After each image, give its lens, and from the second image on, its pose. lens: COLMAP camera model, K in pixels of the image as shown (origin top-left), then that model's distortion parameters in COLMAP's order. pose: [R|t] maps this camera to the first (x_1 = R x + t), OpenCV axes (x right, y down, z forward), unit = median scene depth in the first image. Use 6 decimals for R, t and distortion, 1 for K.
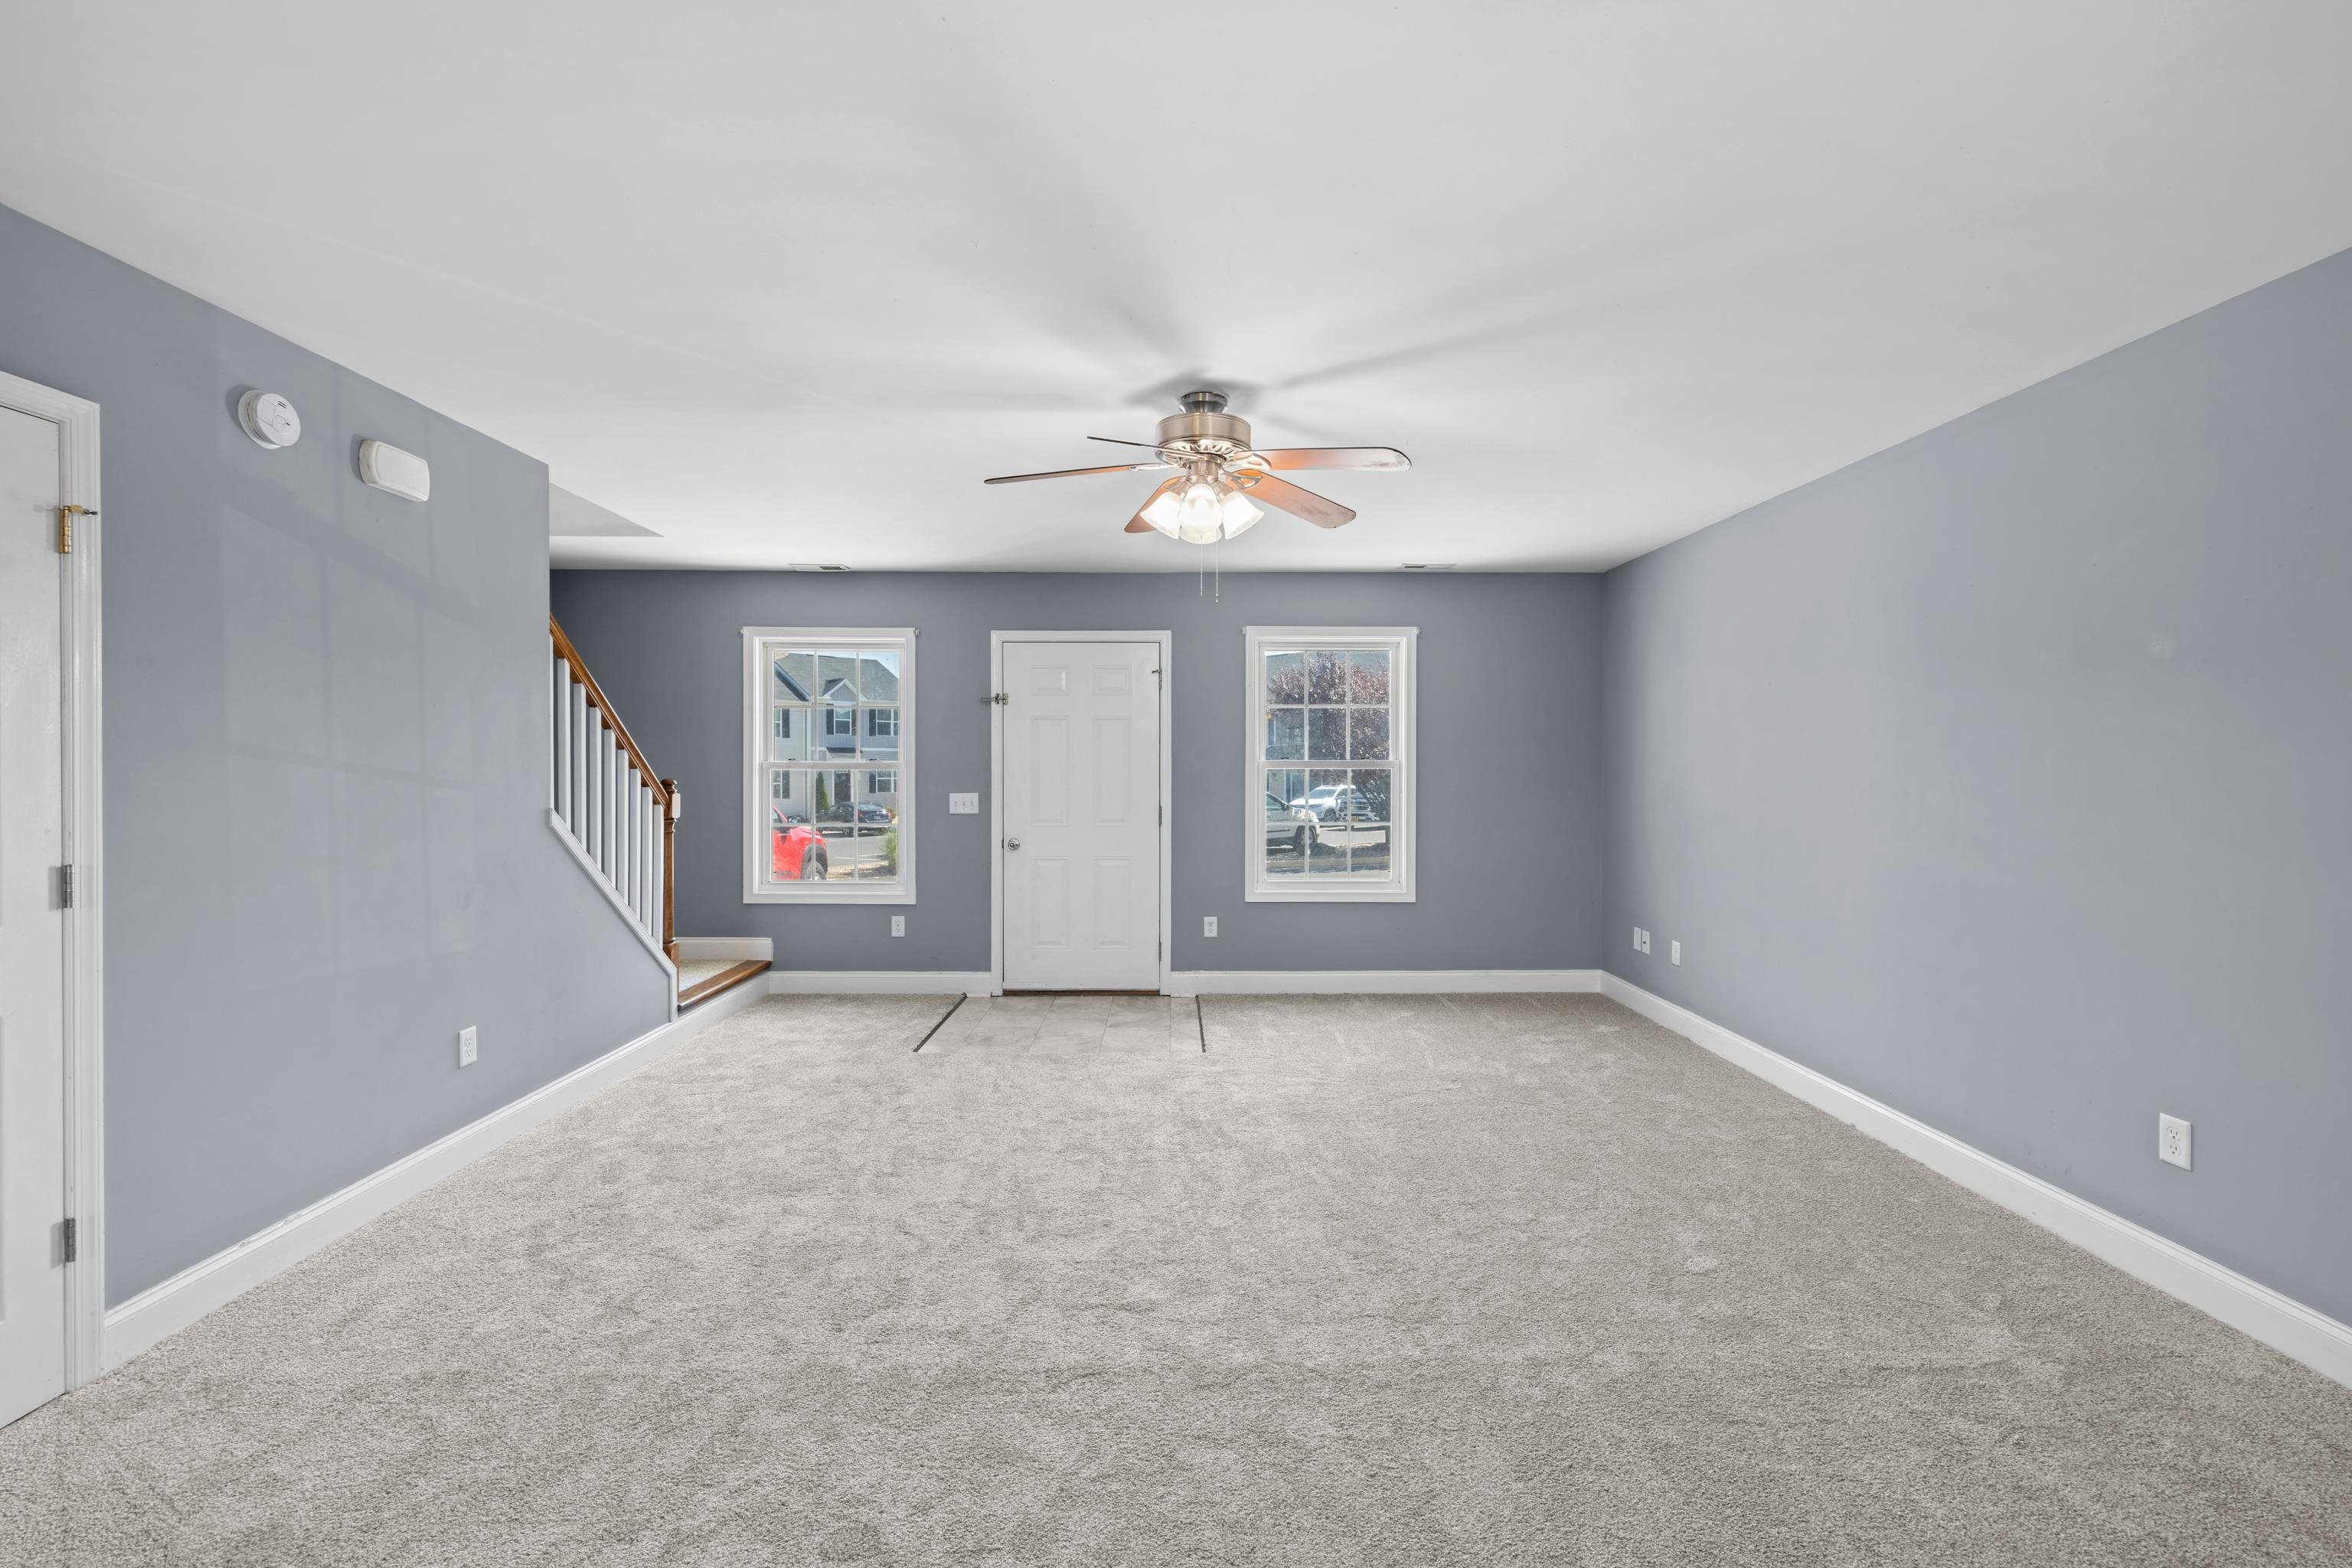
lens RADIAL K [[994.9, 0, 1181.1], [0, 994.9, 772.2], [0, 0, 1]] dist [0.001339, 0.000828]
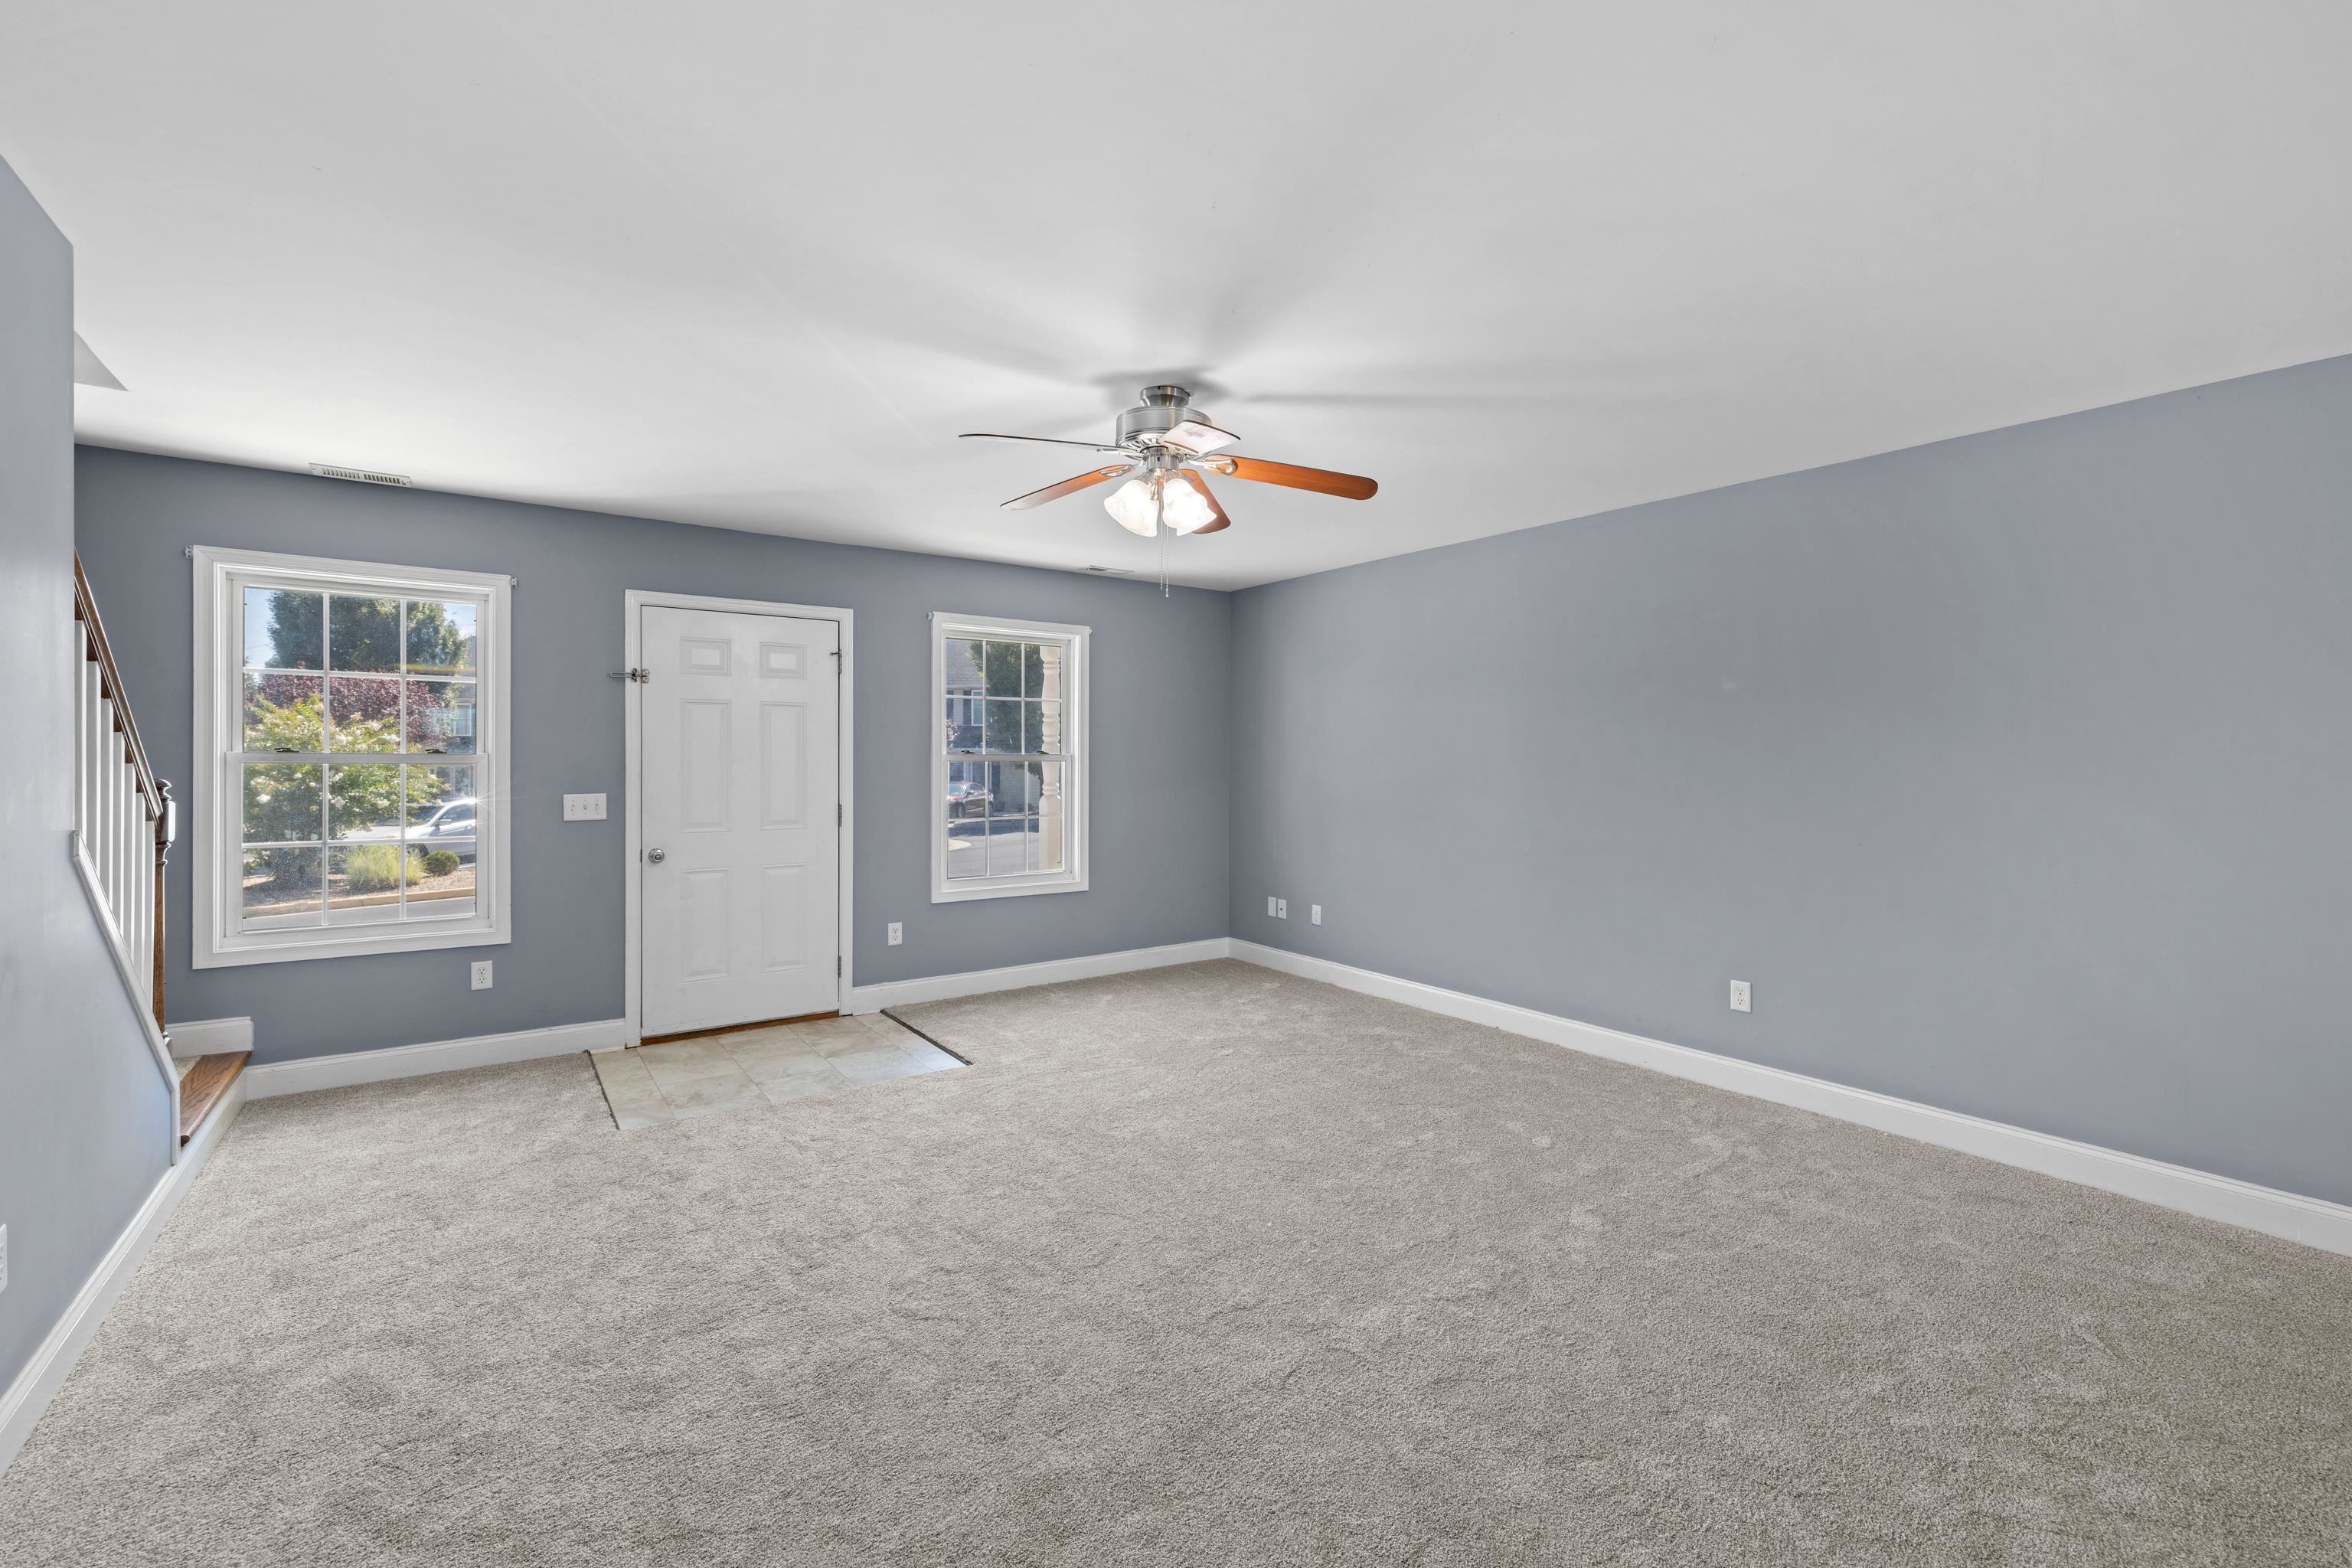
lens RADIAL K [[992.8, 0, 1176.3], [0, 992.8, 758.4], [0, 0, 1]] dist [0.001897, 0.000128]
pose [[0.817955, 0.001809, 0.575280, -0.323839], [0.002069, 0.999979, -0.006087, -0.001251], [-0.575279, 0.006170, 0.817934, 0.107331]]
